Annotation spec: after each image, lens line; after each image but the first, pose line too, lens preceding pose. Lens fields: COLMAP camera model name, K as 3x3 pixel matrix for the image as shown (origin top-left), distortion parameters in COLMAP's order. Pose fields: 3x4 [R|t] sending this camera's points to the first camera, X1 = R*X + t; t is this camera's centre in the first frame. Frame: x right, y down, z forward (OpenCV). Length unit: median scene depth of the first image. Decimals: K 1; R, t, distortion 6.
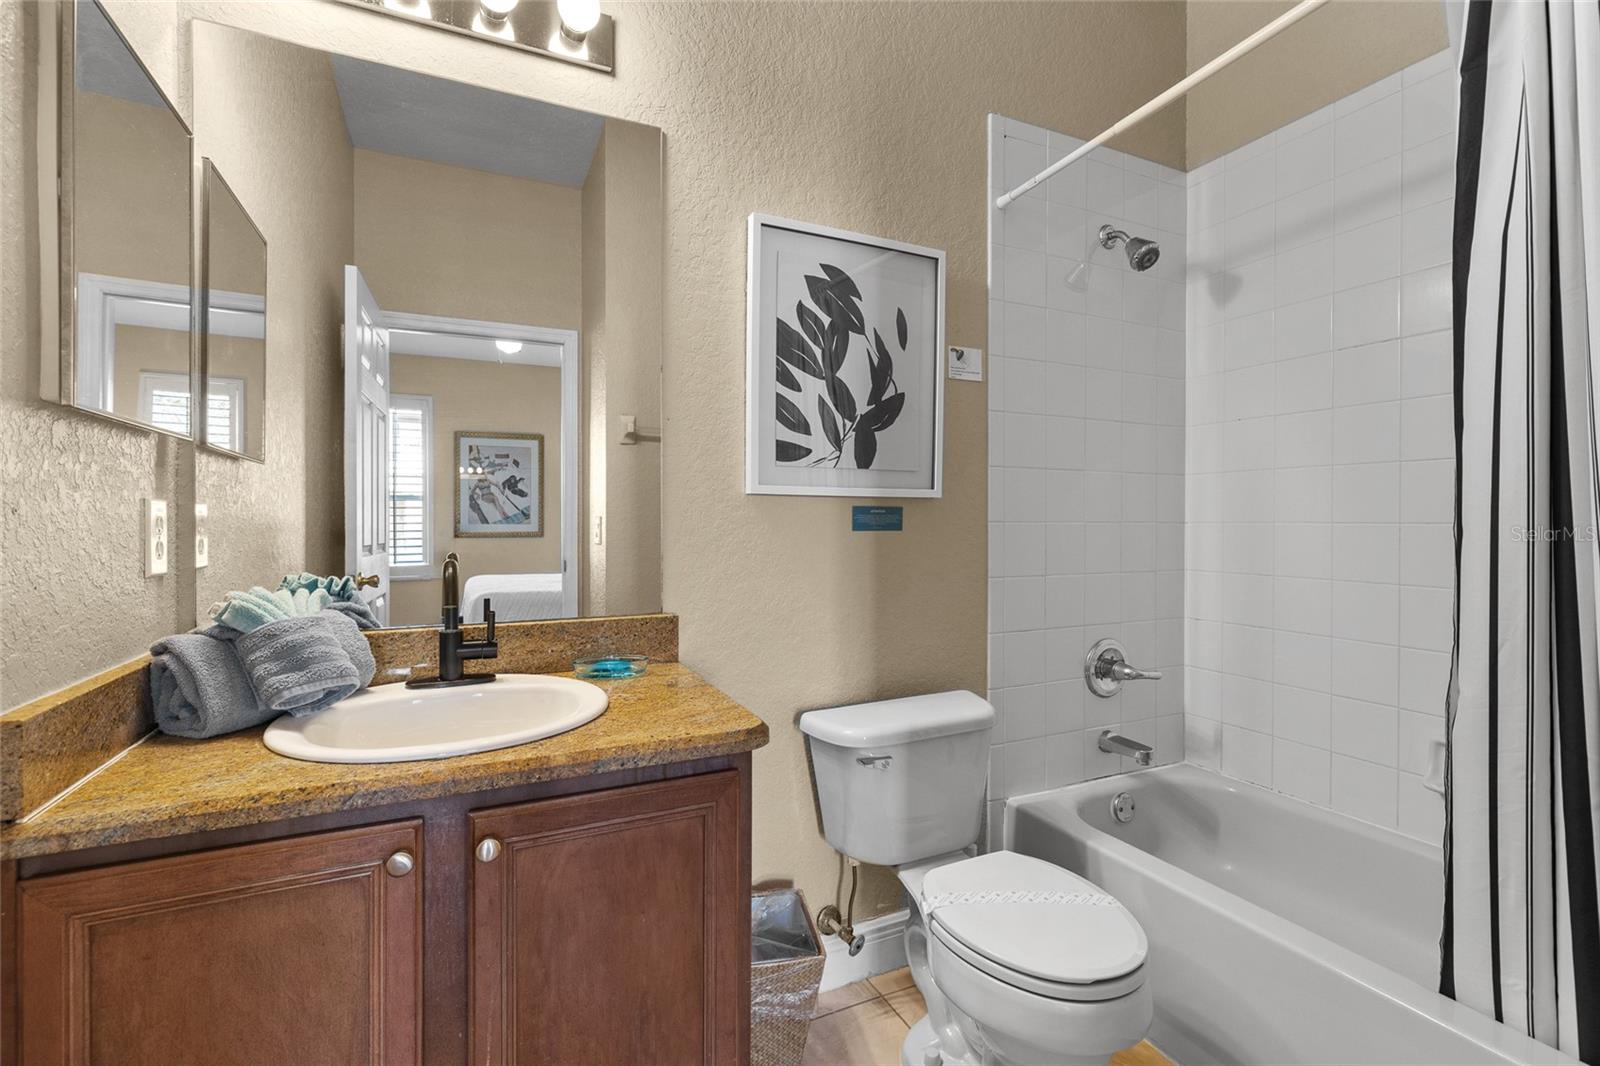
lens RADIAL K [[711.0, 0, 792.5], [0, 711.0, 536.5], [0, 0, 1]] dist [0.007127, -0.002023]
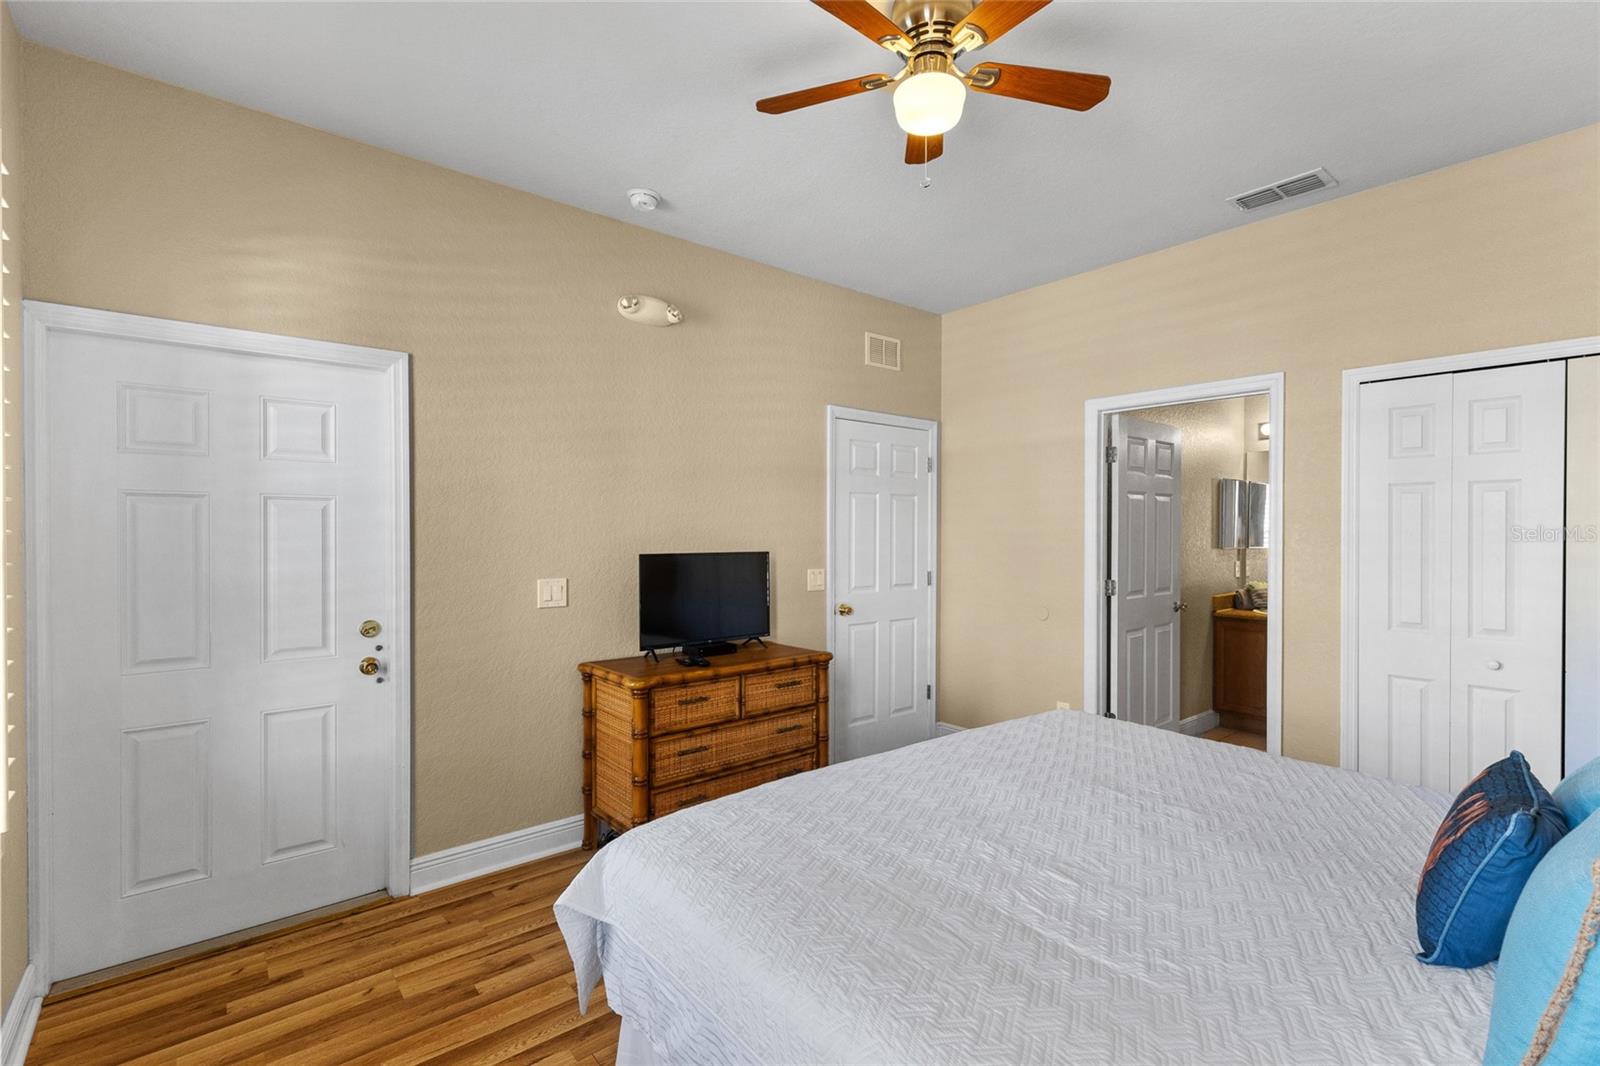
lens RADIAL K [[711.0, 0, 809.5], [0, 711.0, 534.2], [0, 0, 1]] dist [0.007127, -0.002023]
pose [[0.240186, 0.001897, -0.970725, 1.842623], [-0.013070, 0.999914, -0.001280, -0.113875], [0.970639, 0.012995, 0.240190, -1.767938]]
